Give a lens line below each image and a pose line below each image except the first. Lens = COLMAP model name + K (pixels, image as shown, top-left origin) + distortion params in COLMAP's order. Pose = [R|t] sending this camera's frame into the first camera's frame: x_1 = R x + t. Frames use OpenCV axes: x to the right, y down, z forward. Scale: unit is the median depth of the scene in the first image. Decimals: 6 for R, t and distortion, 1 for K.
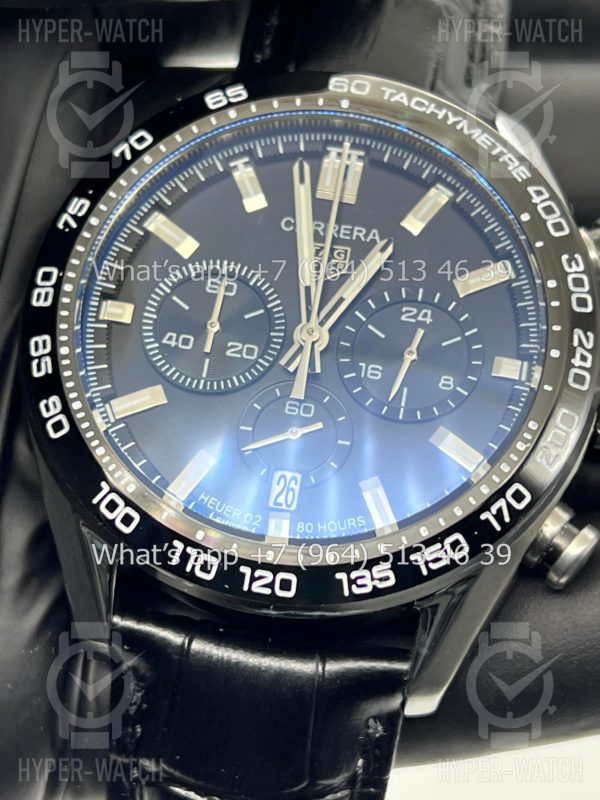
lens RADIAL K [[1873.9, 0, 301.5], [0, 1873.9, 406.0], [0, 0, 1]] dist [0.191842, 0.000000]
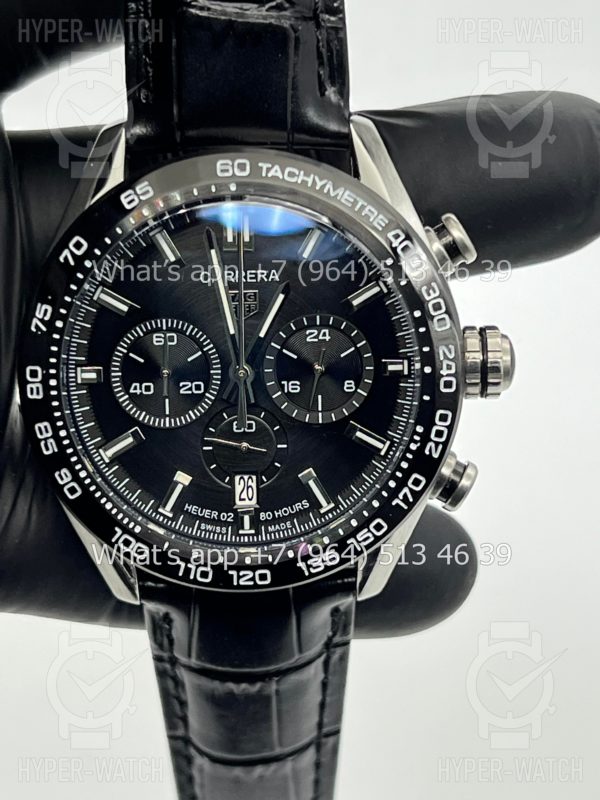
lens RADIAL K [[1873.9, 0, 297.9], [0, 1873.9, 401.2], [0, 0, 1]] dist [0.191842, 0.000000]
pose [[0.981442, -0.191598, 0.007816, 0.029405], [0.167498, 0.876412, 0.451494, -0.608123], [-0.093356, -0.441806, 0.892240, -0.180591]]
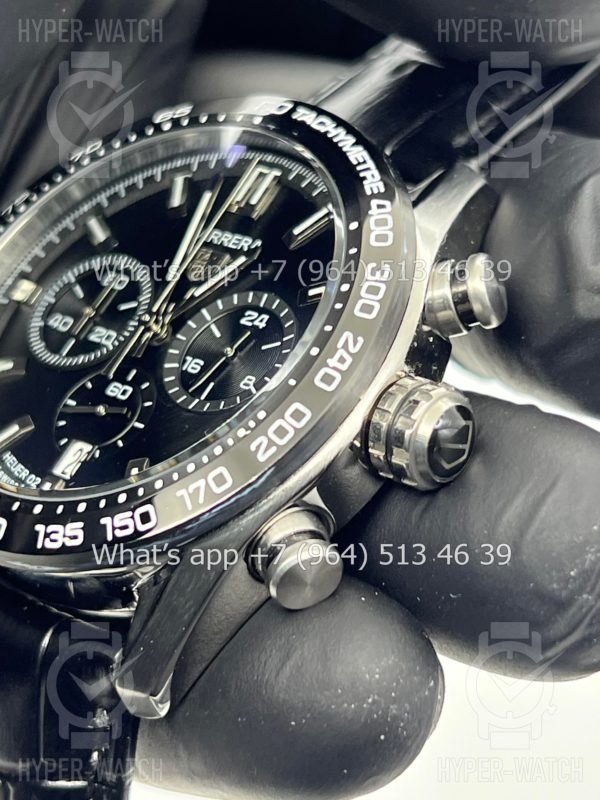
lens RADIAL K [[1873.9, 0, 304.7], [0, 1873.9, 392.0], [0, 0, 1]] dist [0.191842, 0.000000]
pose [[0.833369, 0.108471, -0.541968, 0.628800], [-0.223078, 0.963151, -0.150253, 0.131461], [0.505699, 0.246118, 0.826858, 0.217608]]
